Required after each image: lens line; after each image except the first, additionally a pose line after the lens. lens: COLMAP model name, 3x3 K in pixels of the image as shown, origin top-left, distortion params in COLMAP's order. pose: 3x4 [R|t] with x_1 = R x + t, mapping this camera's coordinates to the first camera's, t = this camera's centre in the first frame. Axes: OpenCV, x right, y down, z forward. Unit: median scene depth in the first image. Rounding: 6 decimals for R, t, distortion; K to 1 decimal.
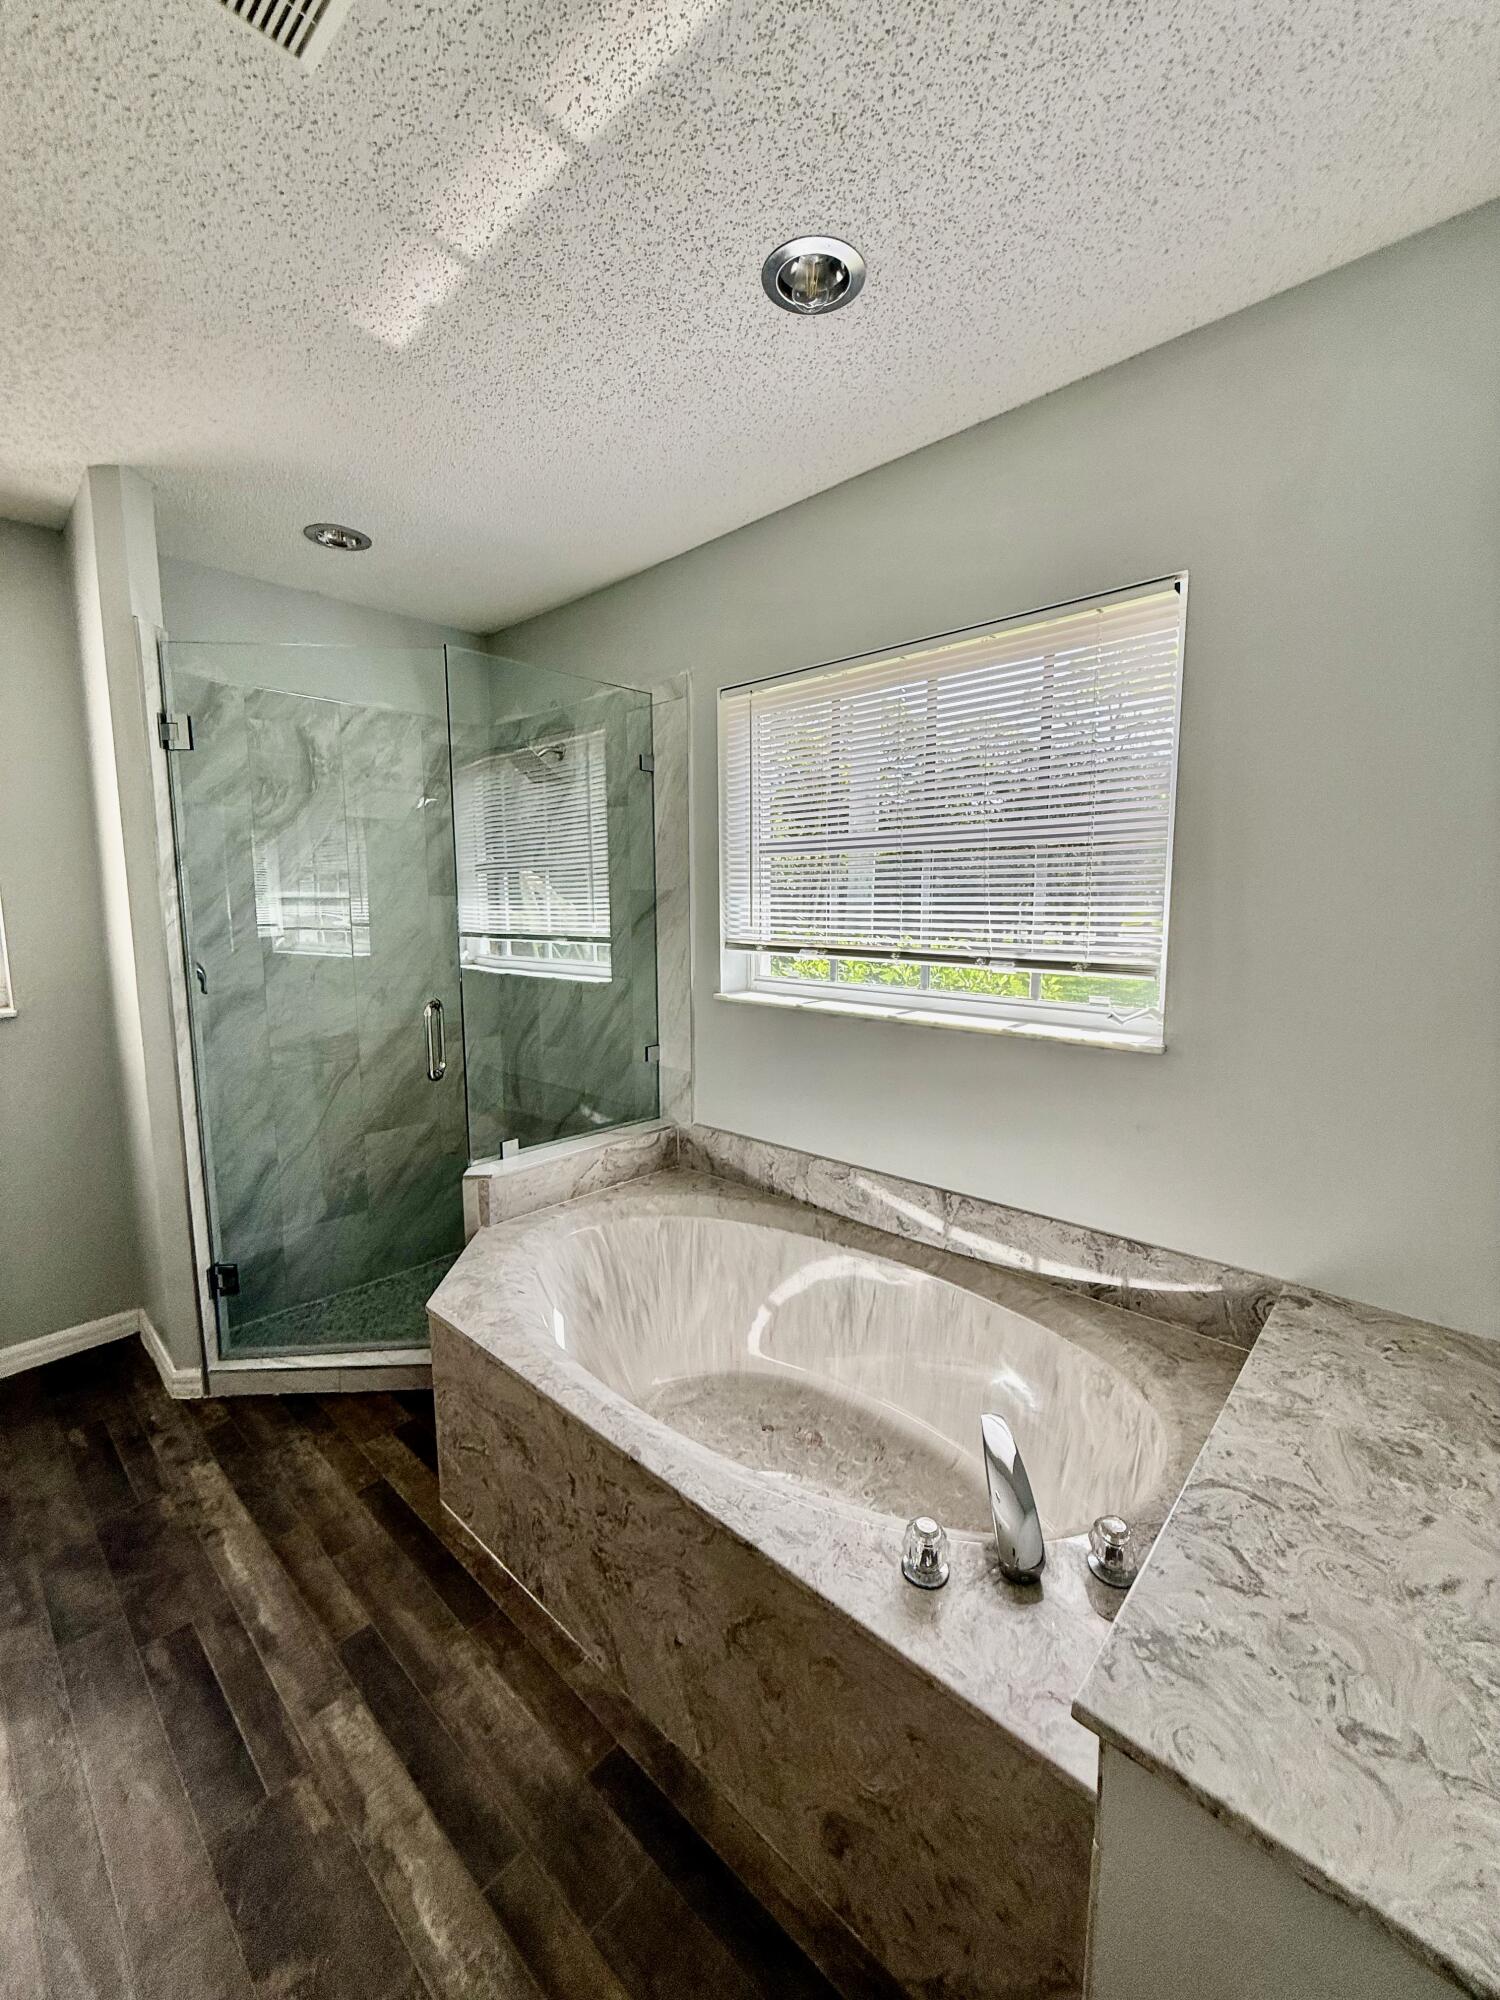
lens RADIAL K [[798.2, 0, 748.1], [0, 798.2, 995.1], [0, 0, 1]] dist [-0.000530, 0.000347]
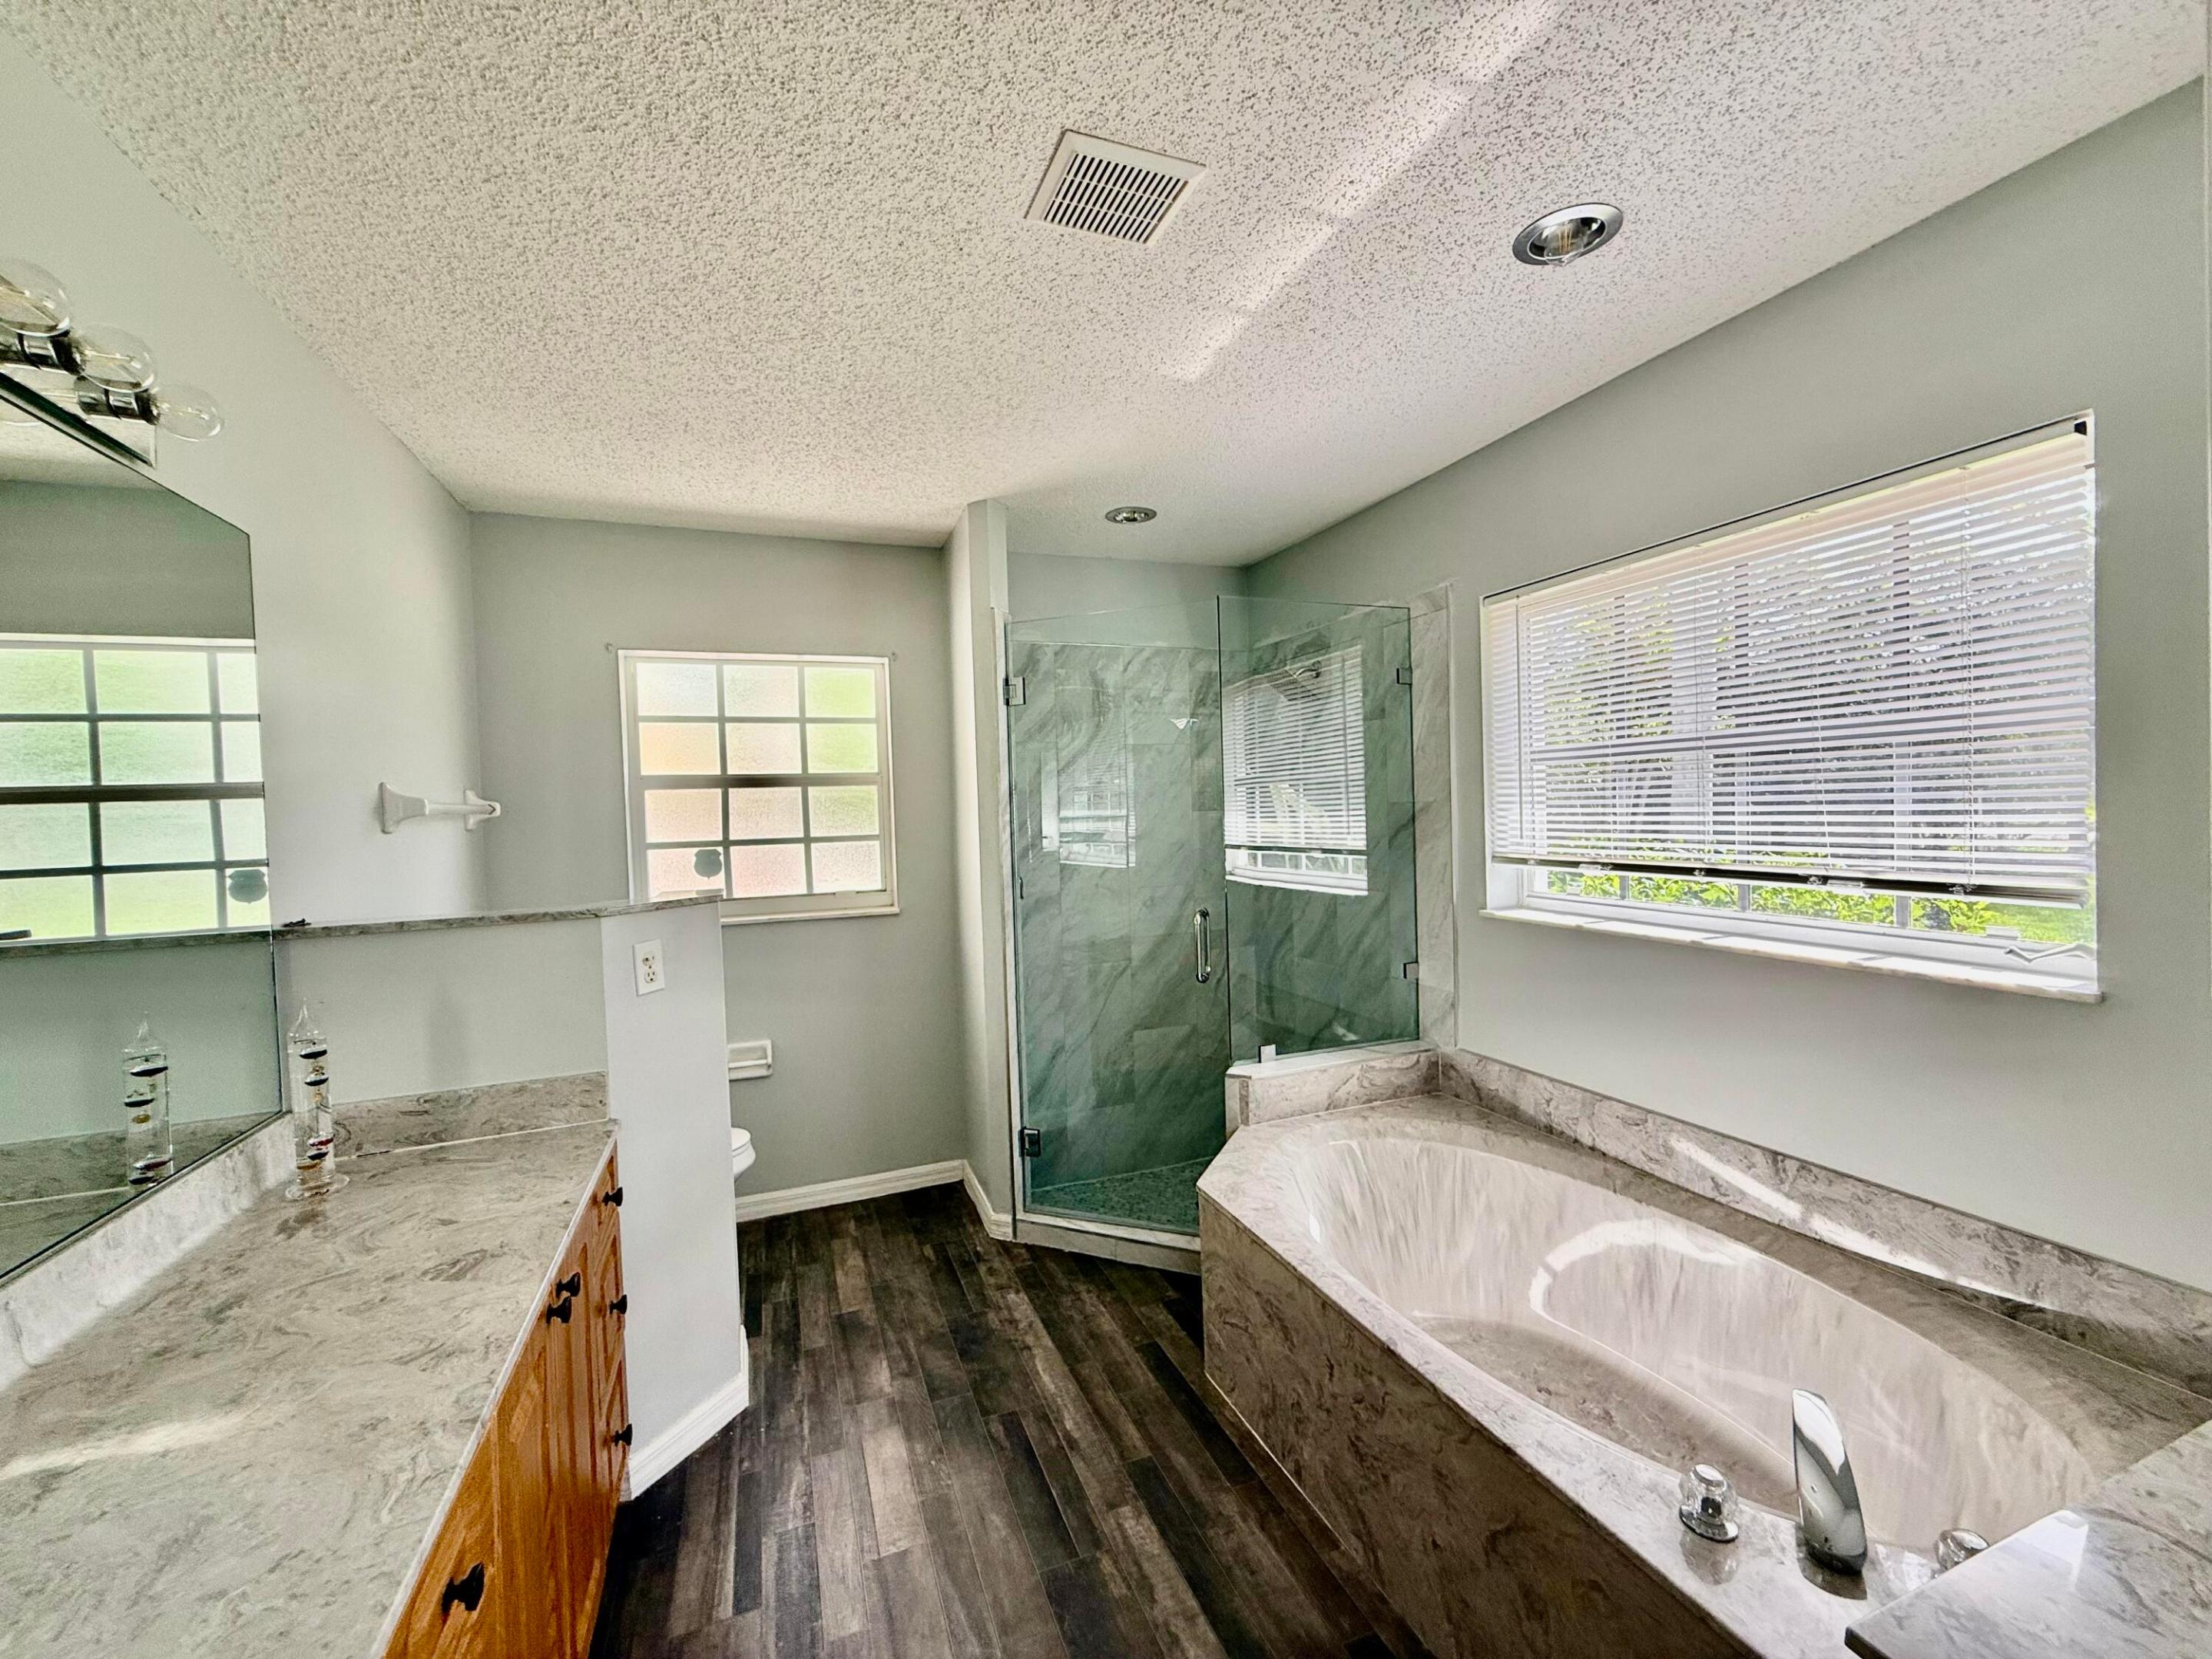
lens RADIAL K [[882.8, 0, 1100.8], [0, 882.8, 831.9], [0, 0, 1]] dist [-0.000530, 0.000347]
pose [[0.895583, -0.012254, -0.444725, 0.031334], [-0.025641, 0.996537, -0.079095, 0.000007], [0.444154, 0.082239, 0.892168, -0.204781]]
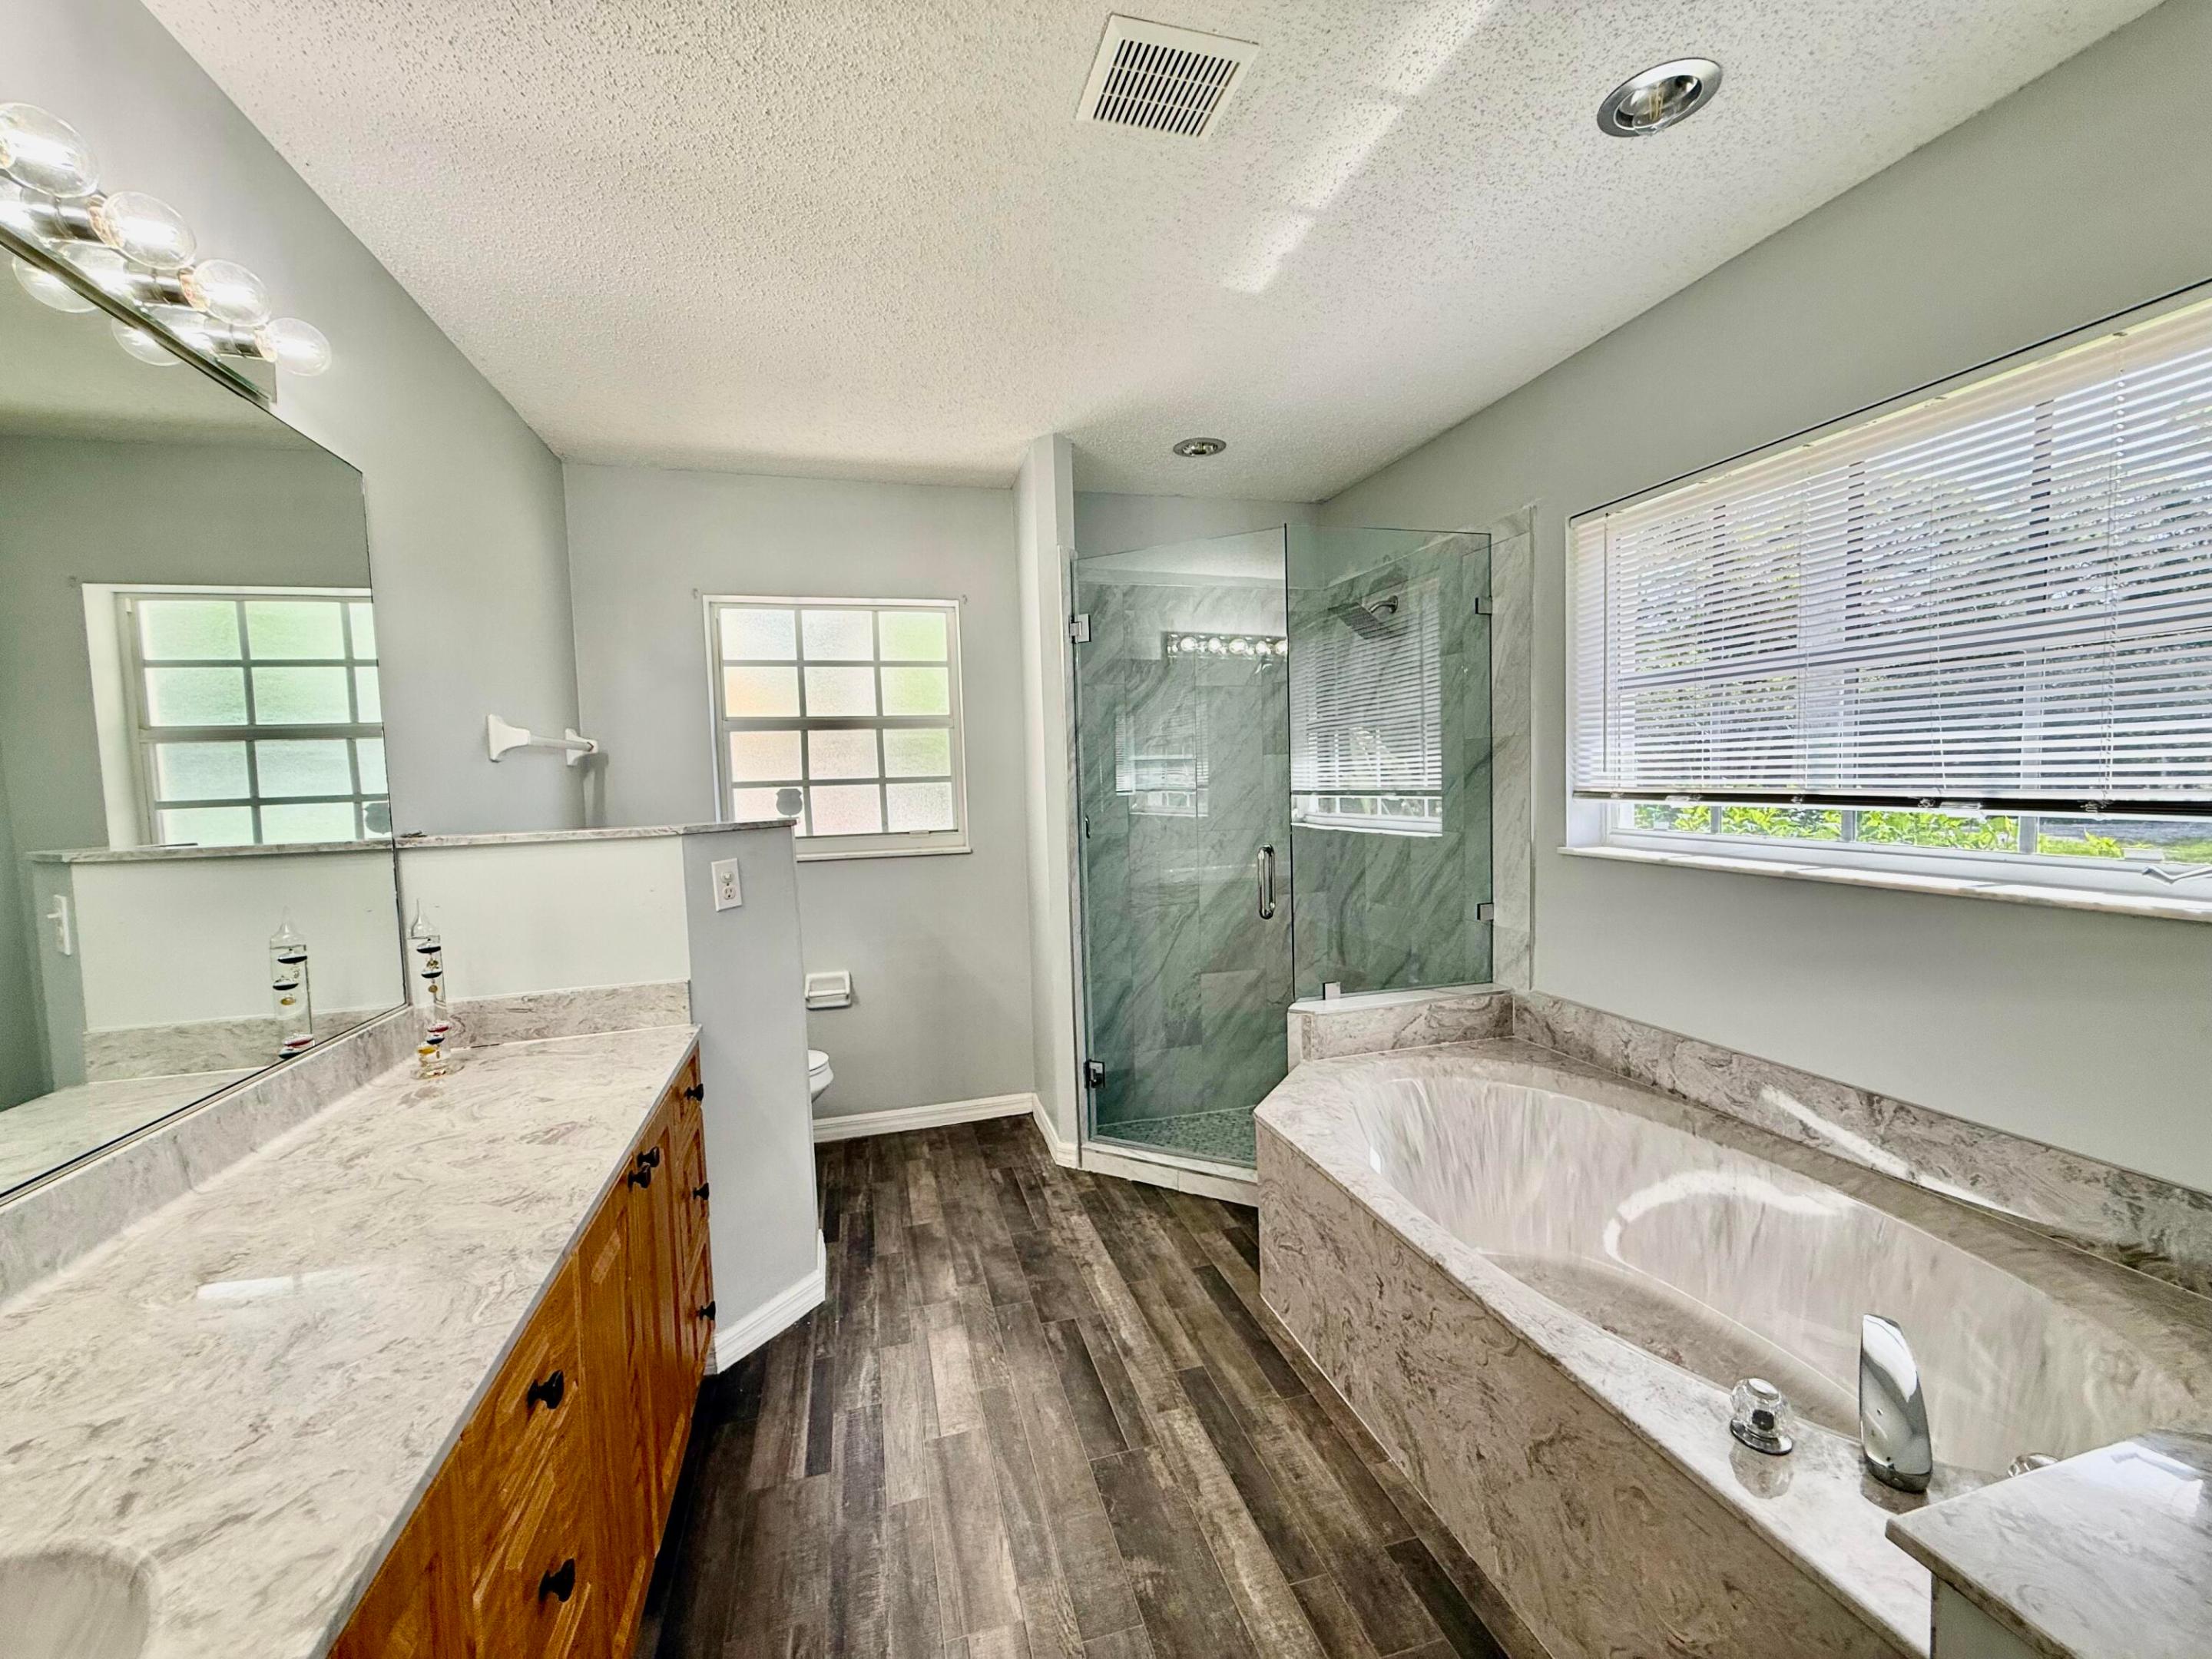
lens RADIAL K [[882.8, 0, 1100.7], [0, 882.8, 831.5], [0, 0, 1]] dist [-0.000530, 0.000347]
pose [[0.849830, 0.010157, -0.526959, 0.064109], [-0.035203, 0.998675, -0.037523, 0.052719], [0.525880, 0.050439, 0.849062, -0.189837]]
